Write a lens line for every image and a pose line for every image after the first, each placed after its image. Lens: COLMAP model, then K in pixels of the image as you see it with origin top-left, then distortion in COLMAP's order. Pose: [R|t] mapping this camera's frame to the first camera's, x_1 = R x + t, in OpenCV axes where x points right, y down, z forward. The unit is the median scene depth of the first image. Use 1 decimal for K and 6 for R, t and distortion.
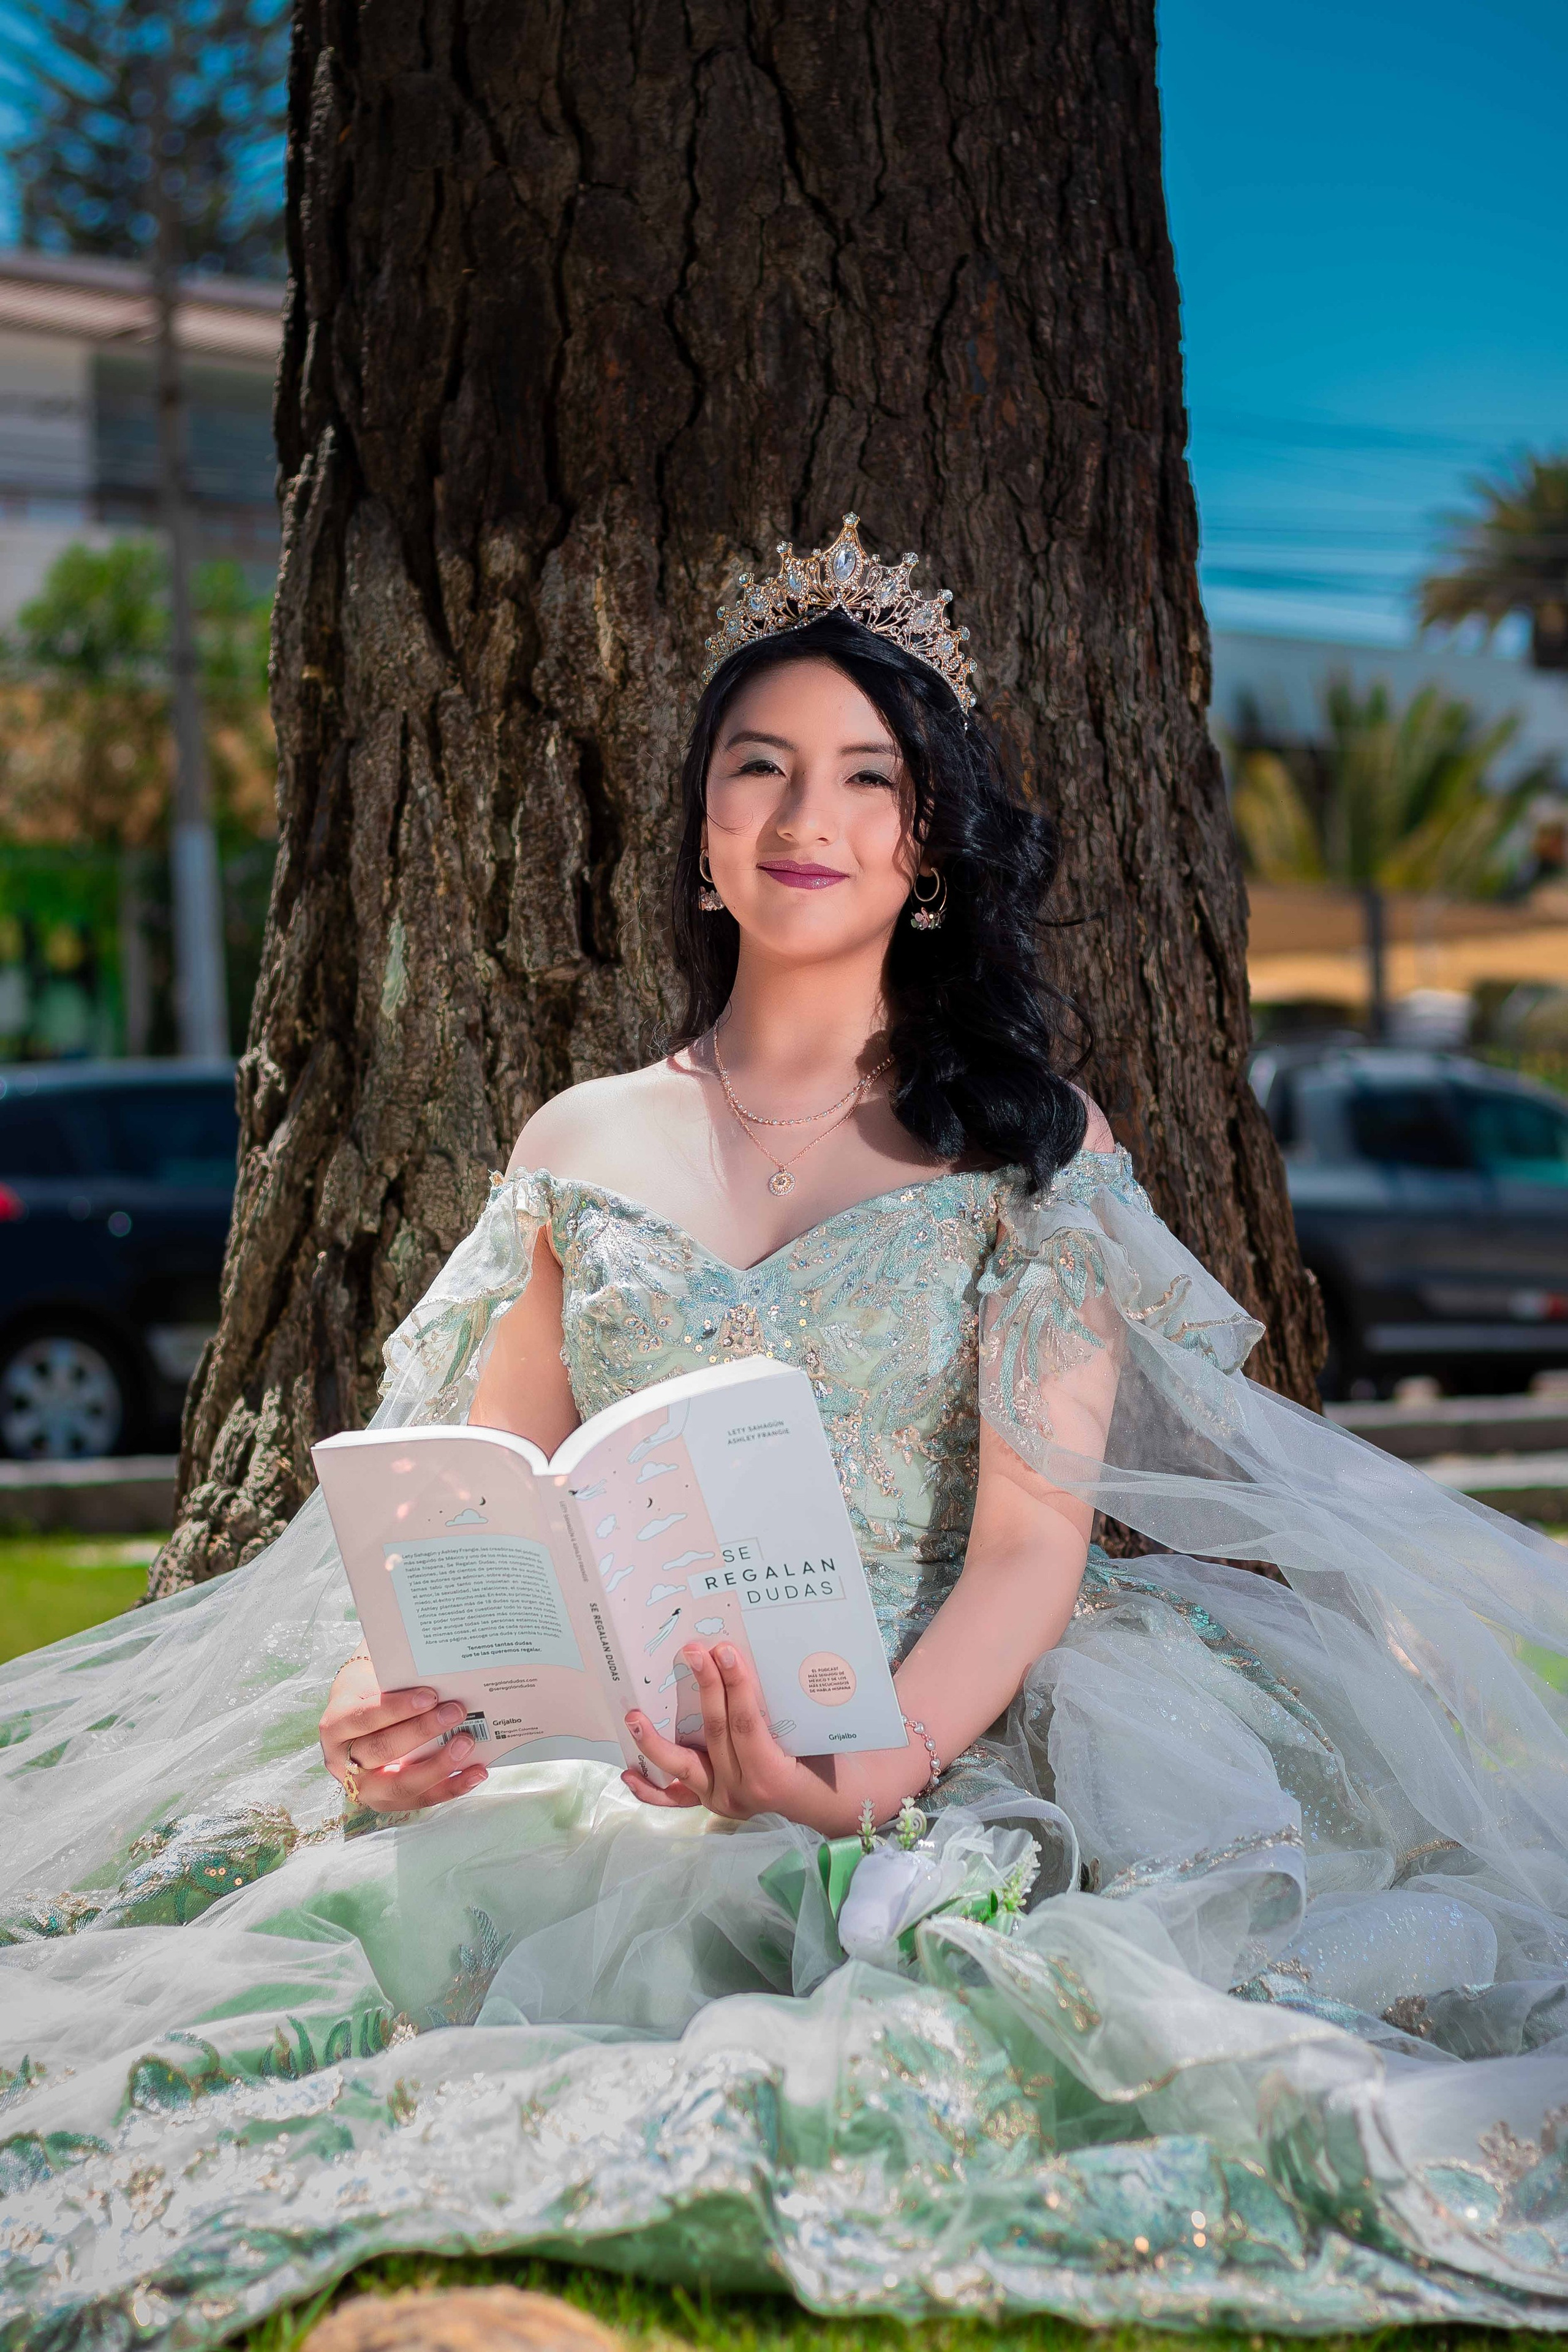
lens RADIAL K [[5782.9, 0, 784.4], [0, 5782.9, 1105.8], [0, 0, 1]] dist [0.009872, -0.408932]
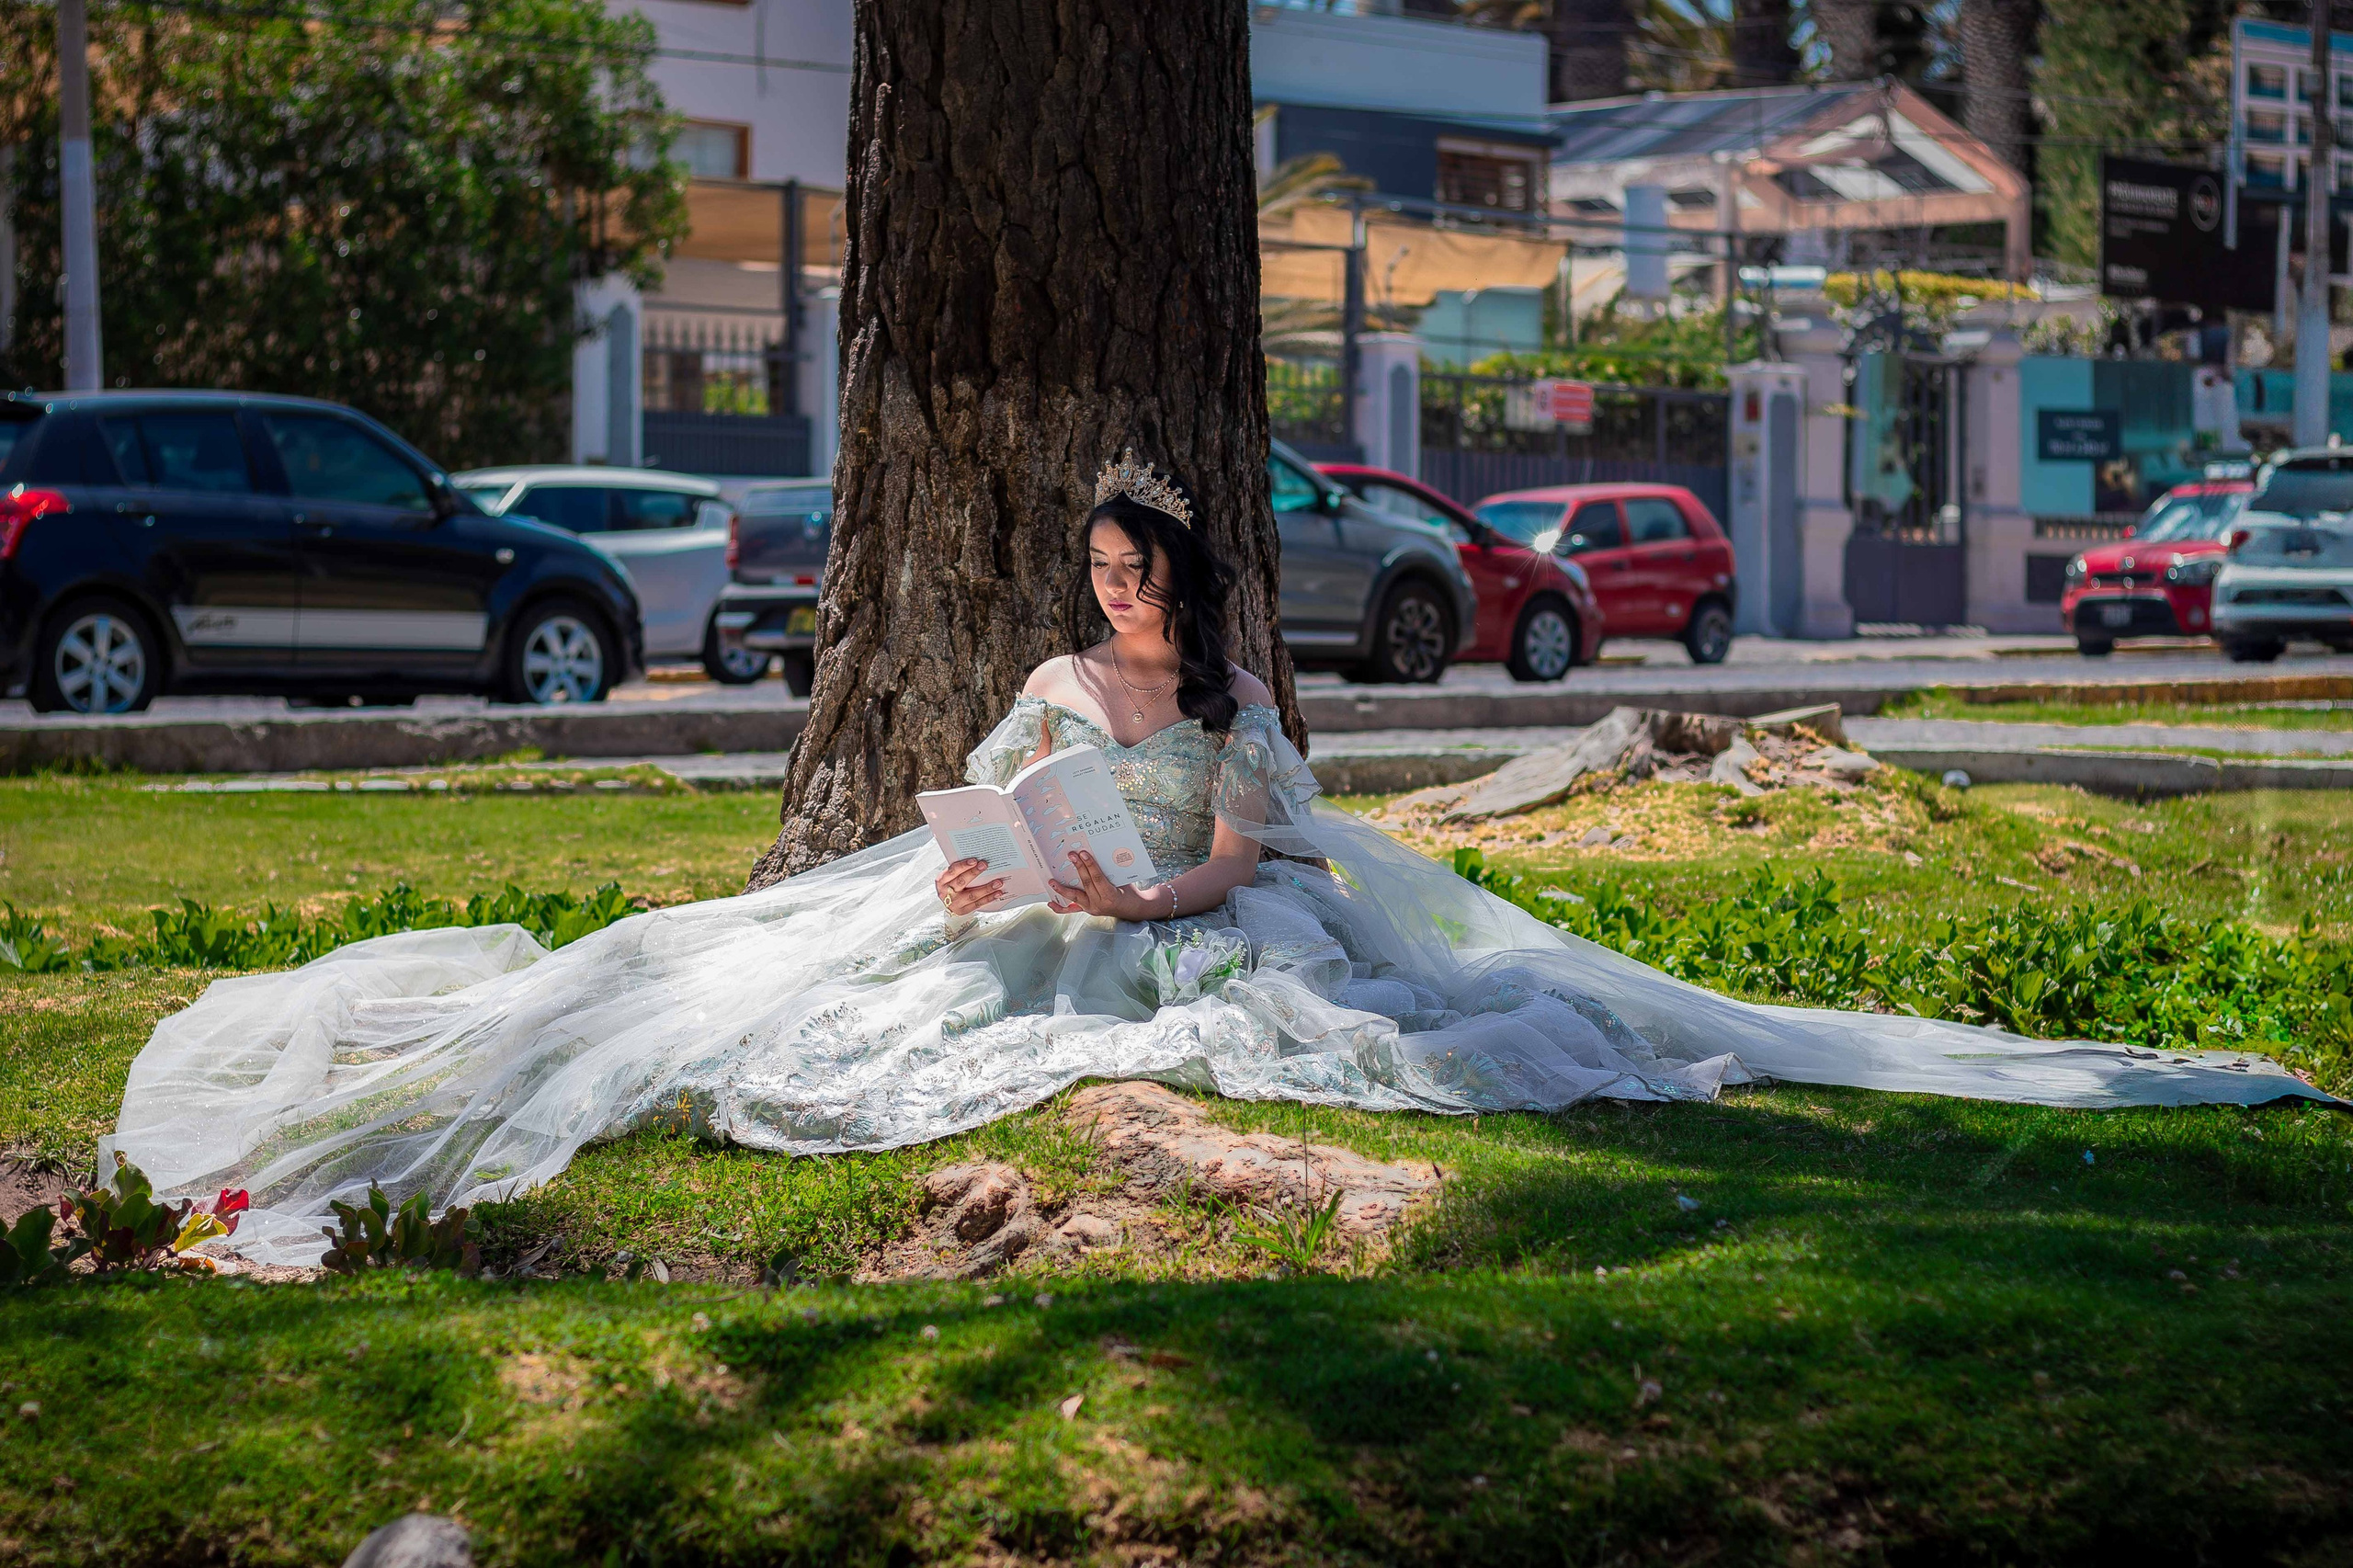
lens RADIAL K [[5423.9, 0, 1176.5], [0, 5423.9, 784.0], [0, 0, 1]] dist [0.008962, 0.320376]
pose [[0.991596, 0.026469, 0.126636, -0.223649], [-0.036119, 0.996565, 0.074528, -0.100485], [-0.124228, -0.078476, 0.989146, -1.063489]]
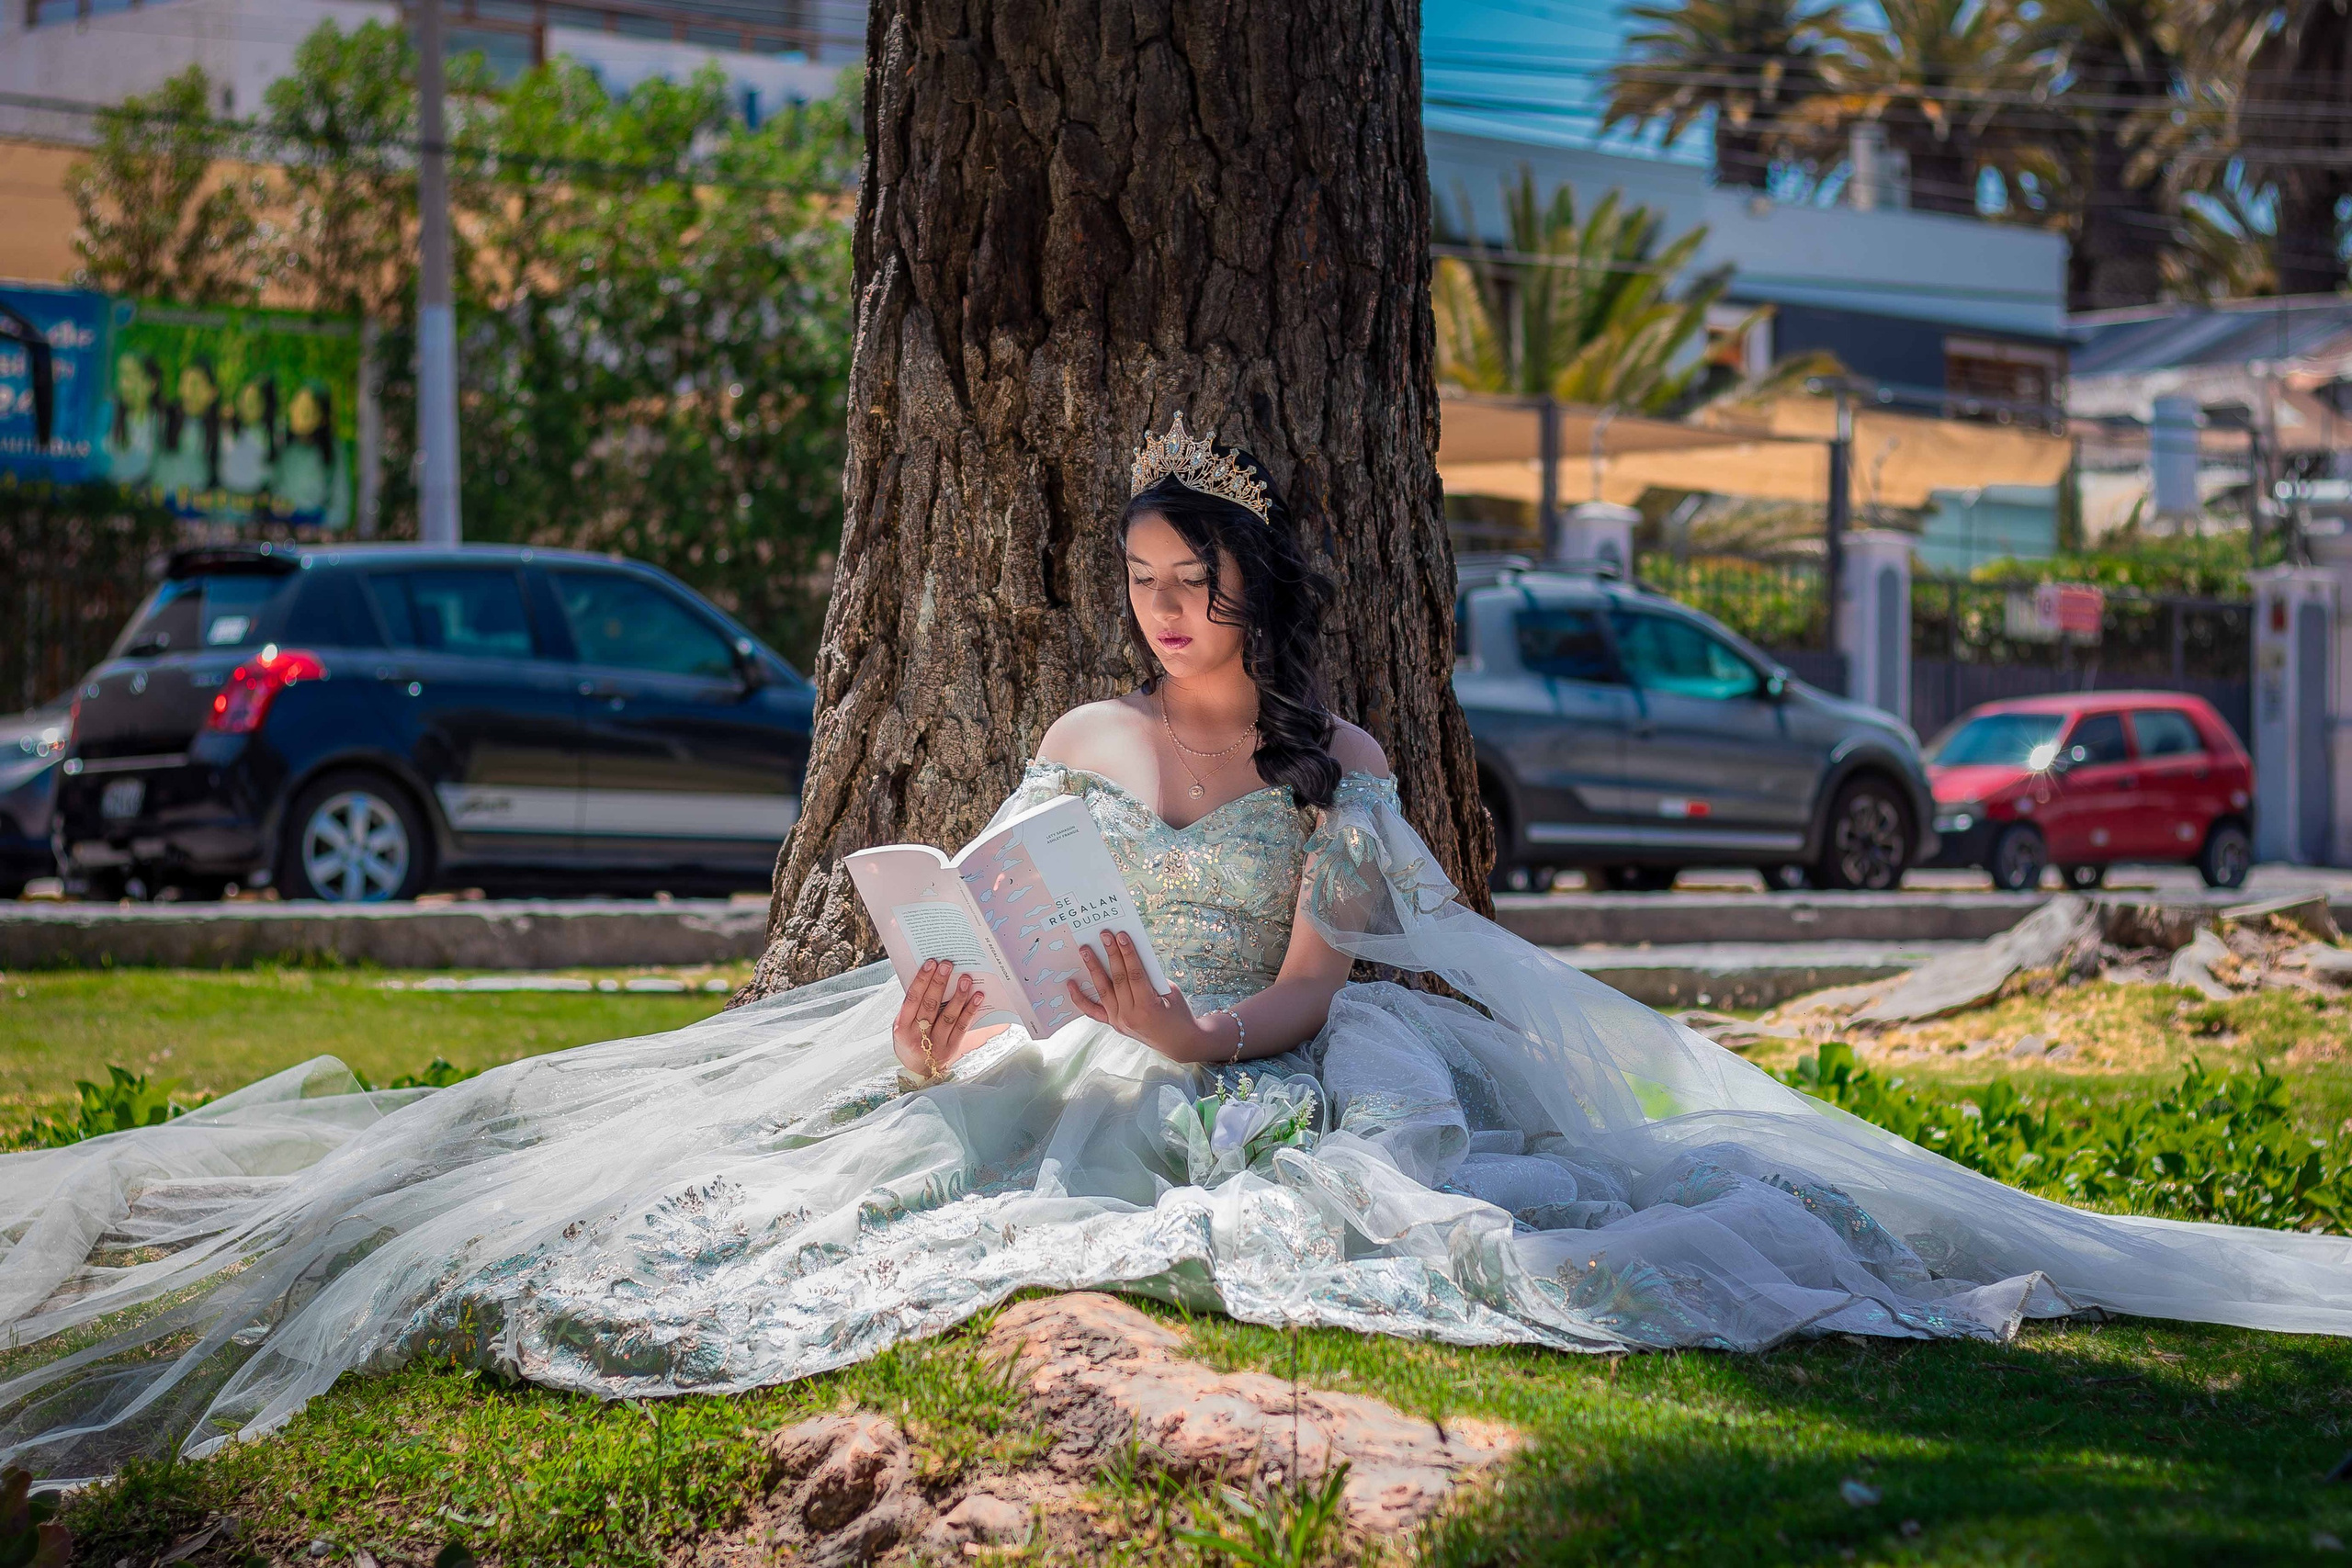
lens RADIAL K [[5724.2, 0, 1176.0], [0, 5724.2, 784.0], [0, 0, 1]] dist [0.027831, -0.080441]
pose [[0.998531, 0.037489, 0.039113, -0.058158], [-0.038863, 0.998632, 0.034983, -0.031061], [-0.037748, -0.036452, 0.998622, -0.589636]]
